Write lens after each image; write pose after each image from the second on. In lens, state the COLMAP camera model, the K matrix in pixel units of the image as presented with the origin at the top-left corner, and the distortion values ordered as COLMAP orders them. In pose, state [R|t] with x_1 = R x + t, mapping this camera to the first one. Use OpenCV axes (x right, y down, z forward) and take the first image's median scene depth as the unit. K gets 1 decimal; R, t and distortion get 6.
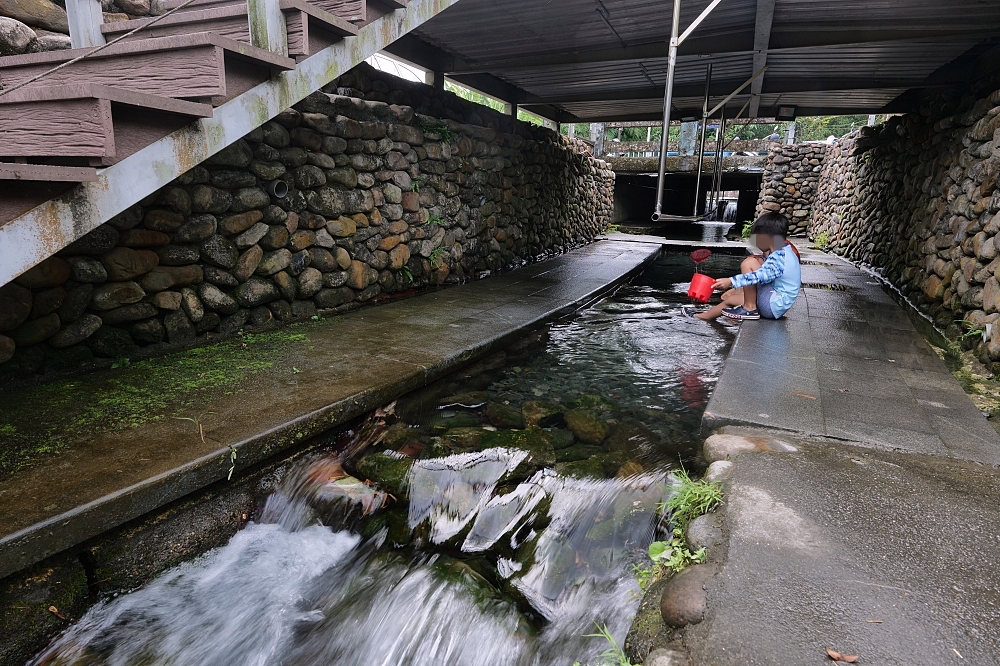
lens RADIAL K [[555.2, 0, 500.0], [0, 555.2, 333.0], [0, 0, 1]] dist [-0.000981, 0.000218]
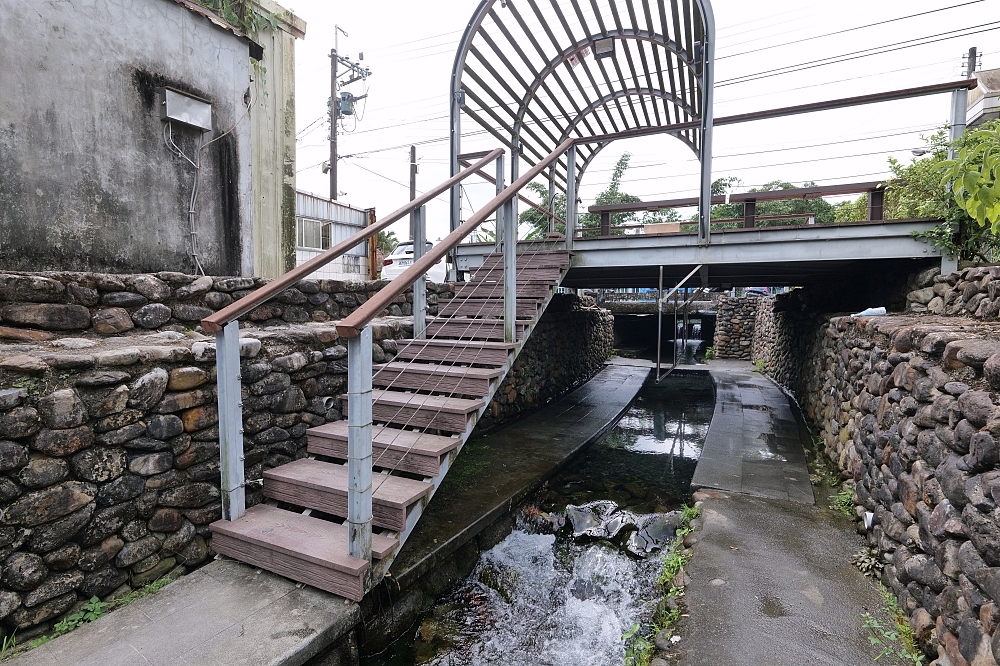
lens RADIAL K [[460.4, 0, 499.5], [0, 460.4, 334.6], [0, 0, 1]] dist [0.000646, 0.000257]
pose [[0.999698, -0.014930, -0.019512, -0.365752], [0.011074, 0.982750, -0.184607, -0.115418], [0.021931, 0.184335, 0.982619, -0.972746]]
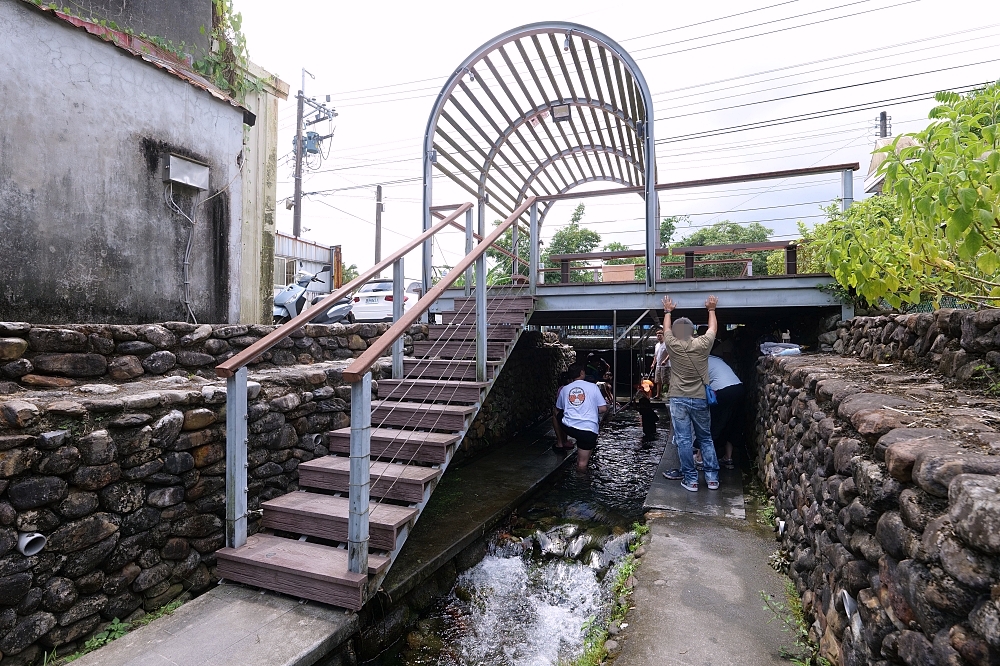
lens RADIAL K [[469.0, 0, 500.0], [0, 469.0, 333.0], [0, 0, 1]] dist [-0.000240, 0.000020]
pose [[0.997898, -0.018808, 0.062020, -0.404202], [0.034151, 0.965921, -0.256573, -0.094031], [-0.055081, 0.258152, 0.964533, -1.231662]]
